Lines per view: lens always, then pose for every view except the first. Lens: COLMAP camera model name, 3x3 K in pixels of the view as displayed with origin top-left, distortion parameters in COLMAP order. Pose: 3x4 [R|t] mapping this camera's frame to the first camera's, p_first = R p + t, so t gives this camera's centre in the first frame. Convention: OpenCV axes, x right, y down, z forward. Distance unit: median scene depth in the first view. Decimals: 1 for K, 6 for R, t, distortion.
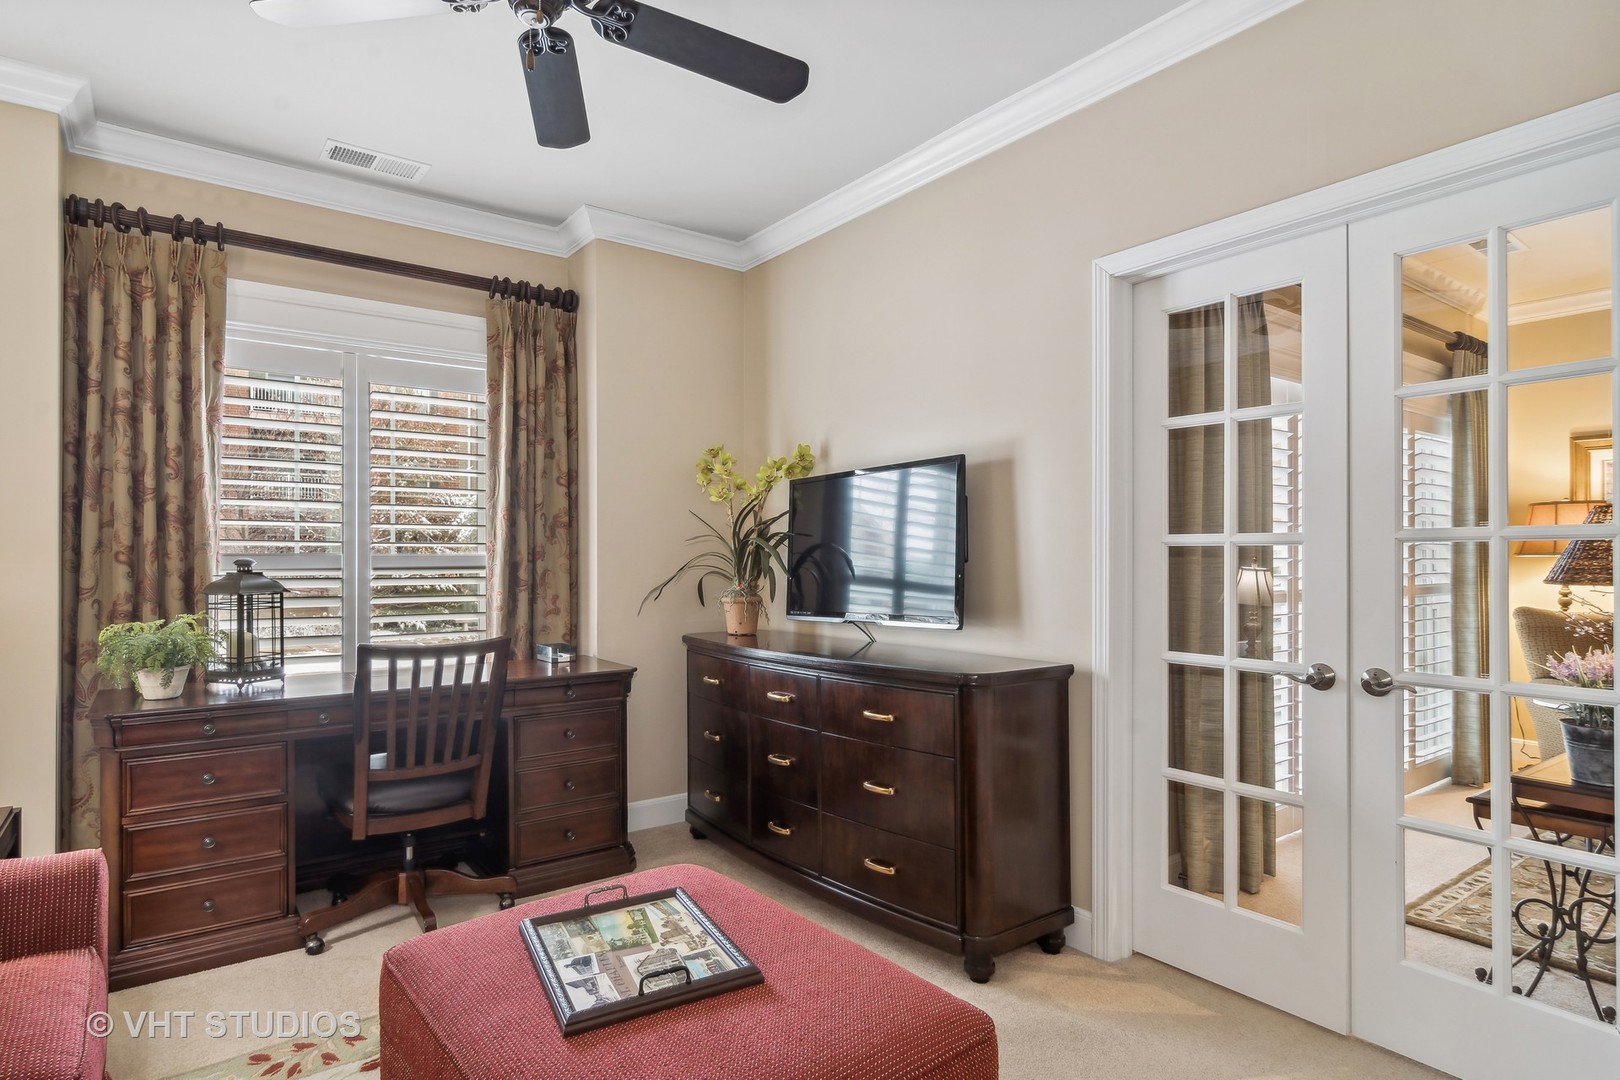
lens RADIAL K [[887.3, 0, 801.1], [0, 887.3, 545.4], [0, 0, 1]] dist [-0.001983, 0.003379]
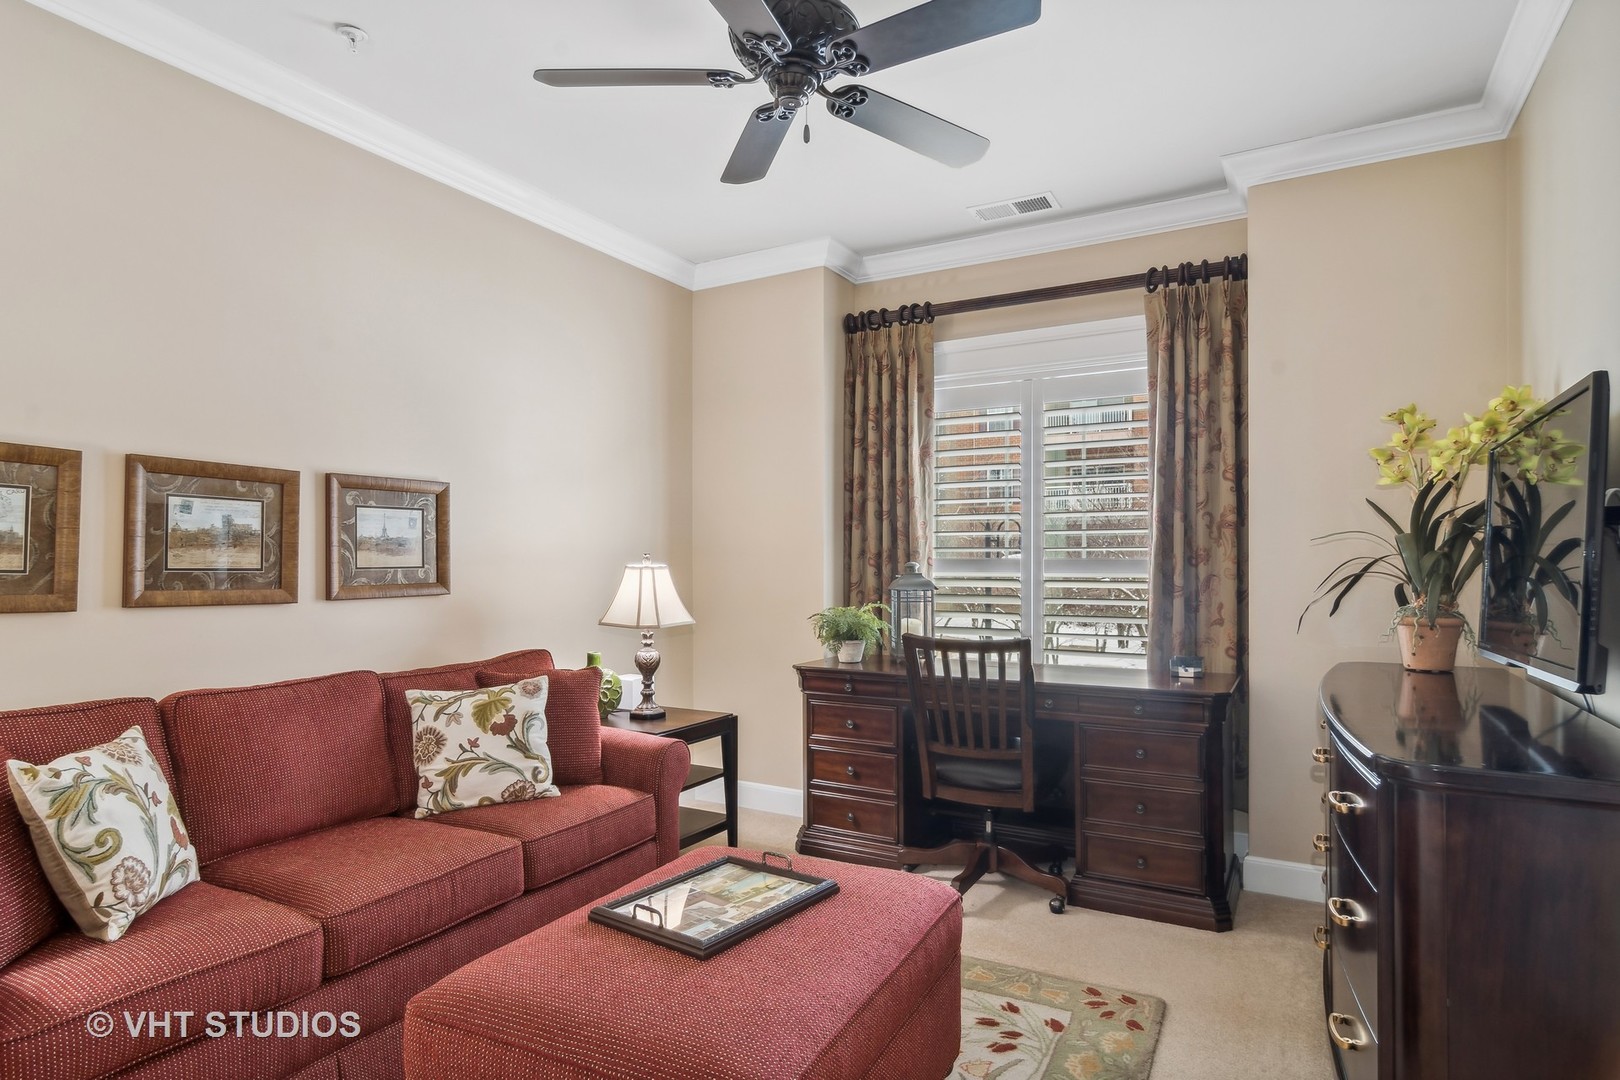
lens RADIAL K [[887.3, 0, 798.4], [0, 887.3, 551.1], [0, 0, 1]] dist [-0.001983, 0.003379]
pose [[0.398345, -0.010269, -0.917178, 0.449895], [0.013514, 0.999894, -0.005326, 0.002779], [0.917136, -0.010273, 0.398442, 0.311090]]
